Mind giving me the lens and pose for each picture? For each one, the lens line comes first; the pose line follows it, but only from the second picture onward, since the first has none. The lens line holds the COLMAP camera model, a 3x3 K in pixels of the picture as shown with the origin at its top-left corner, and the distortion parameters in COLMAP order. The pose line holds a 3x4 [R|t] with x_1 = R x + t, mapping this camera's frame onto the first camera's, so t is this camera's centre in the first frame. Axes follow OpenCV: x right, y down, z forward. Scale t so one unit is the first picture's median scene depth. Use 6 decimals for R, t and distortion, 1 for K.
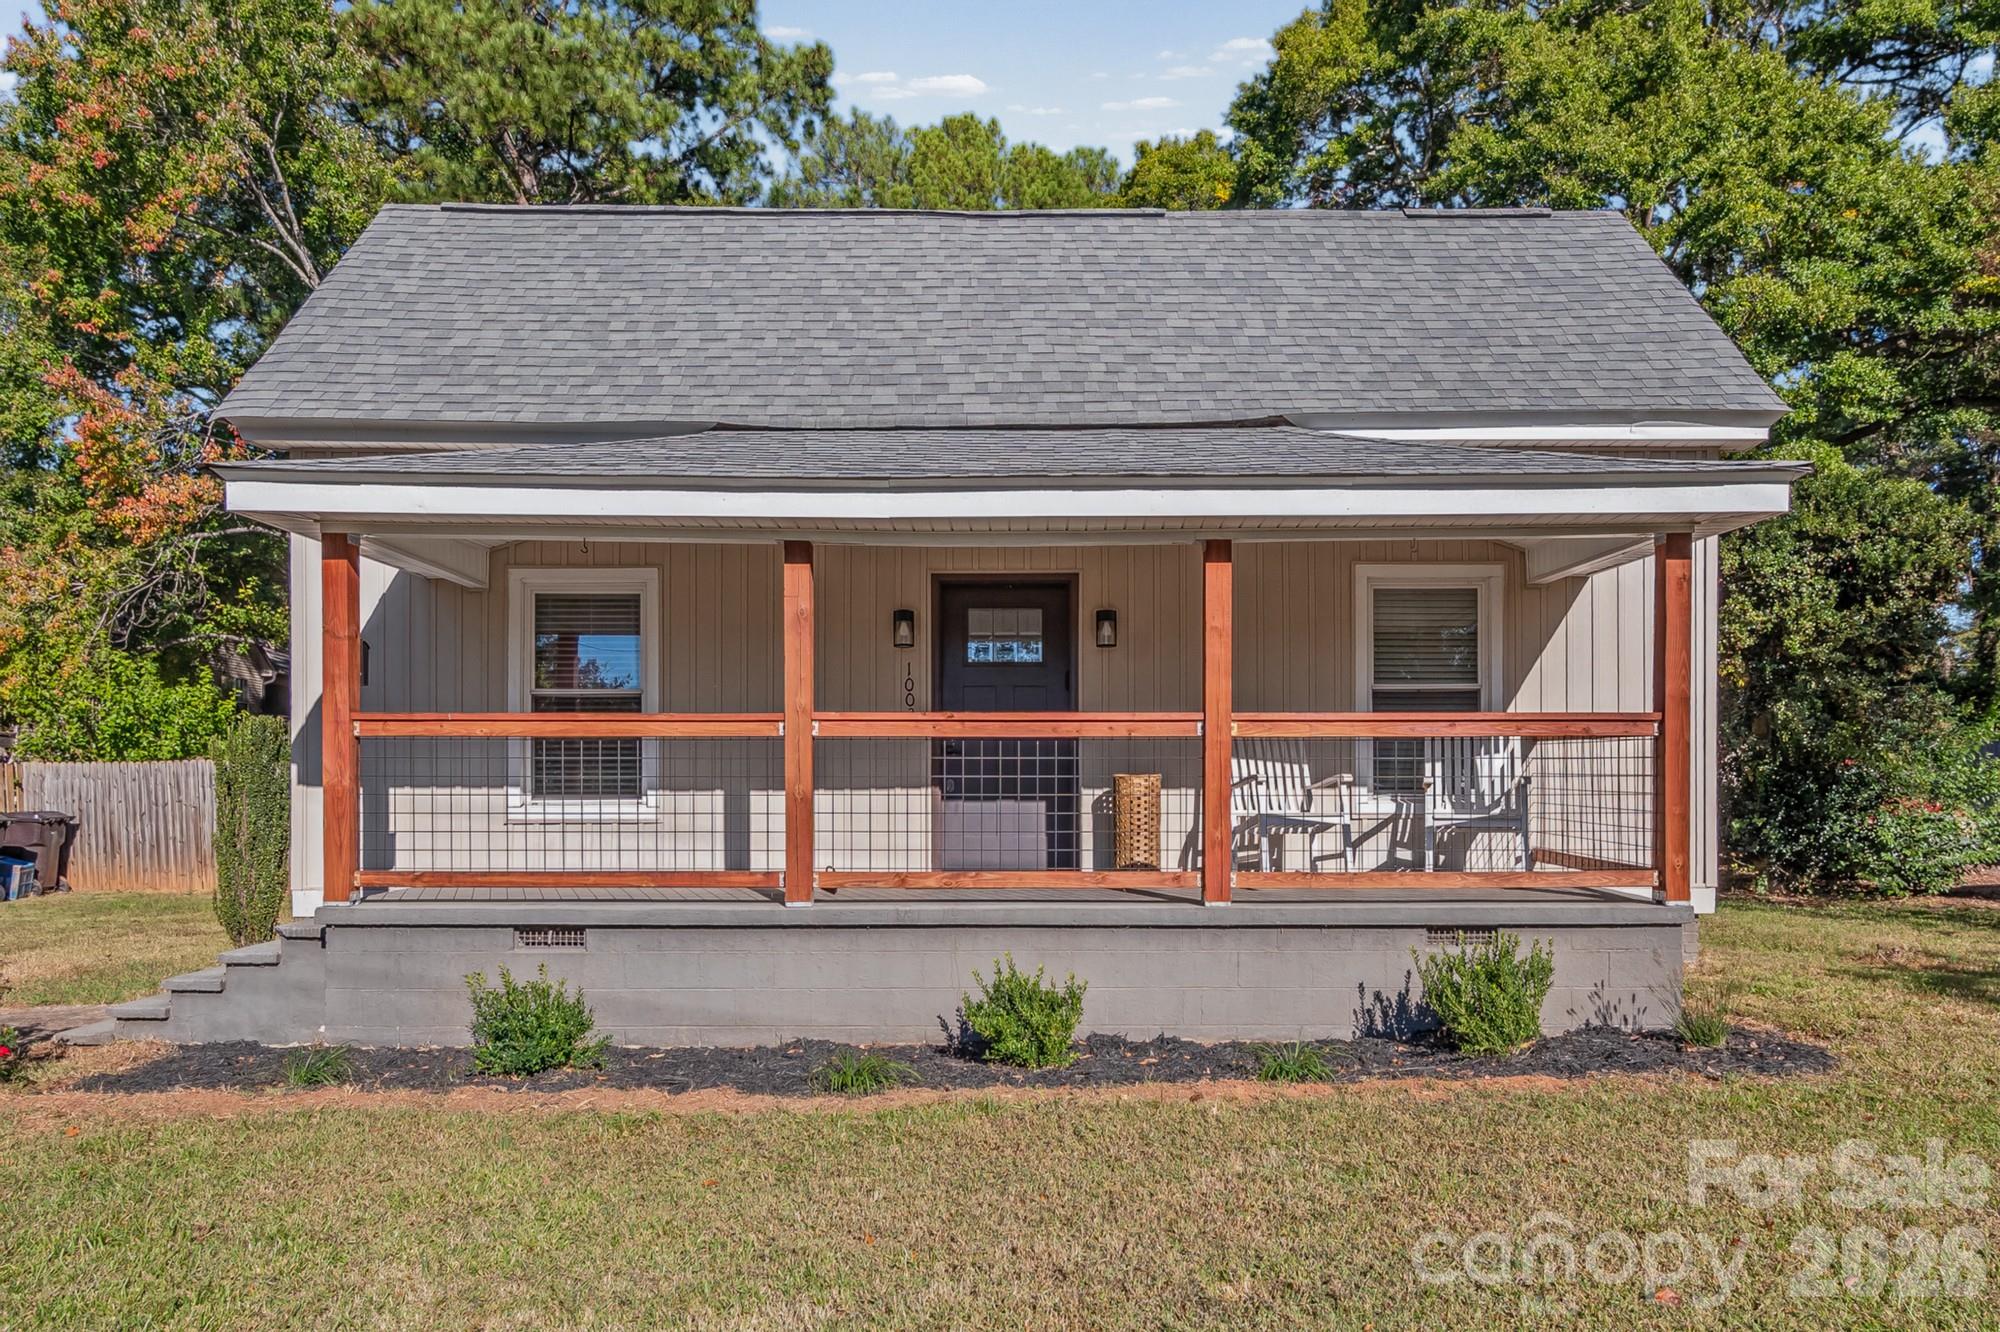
lens RADIAL K [[1708.4, 0, 1016.8], [0, 1708.4, 743.9], [0, 0, 1]] dist [-0.004021, -0.005704]
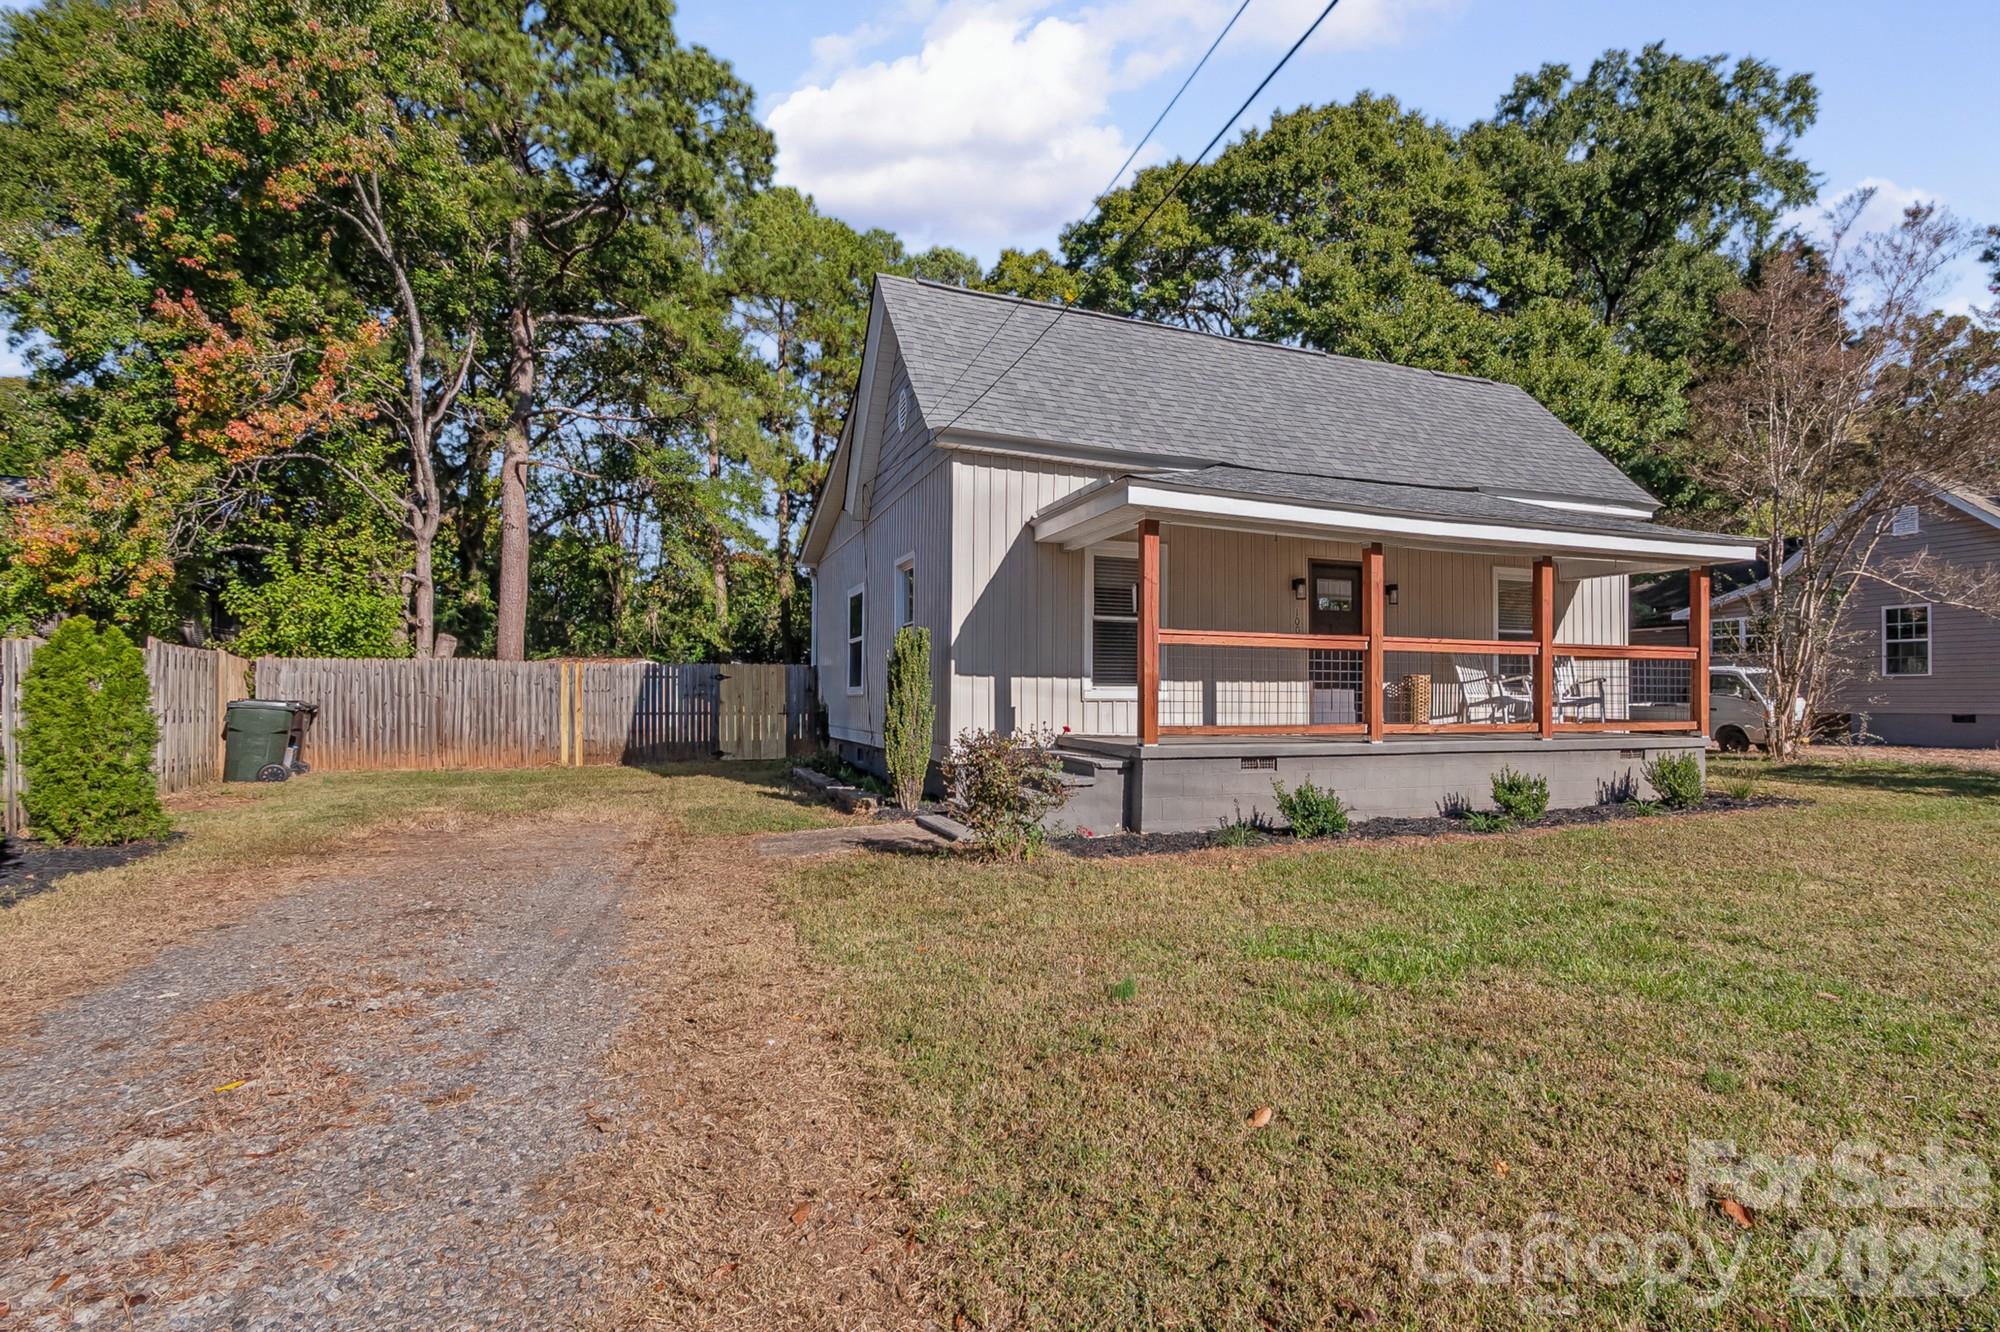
lens RADIAL K [[1369.3, 0, 1000.0], [0, 1369.3, 666.0], [0, 0, 1]] dist [0.004267, -0.000705]
pose [[0.873325, 0.016162, 0.486870, -2.196961], [-0.017693, 0.999842, -0.001454, 0.039490], [-0.486817, -0.007344, 0.873473, -0.153785]]
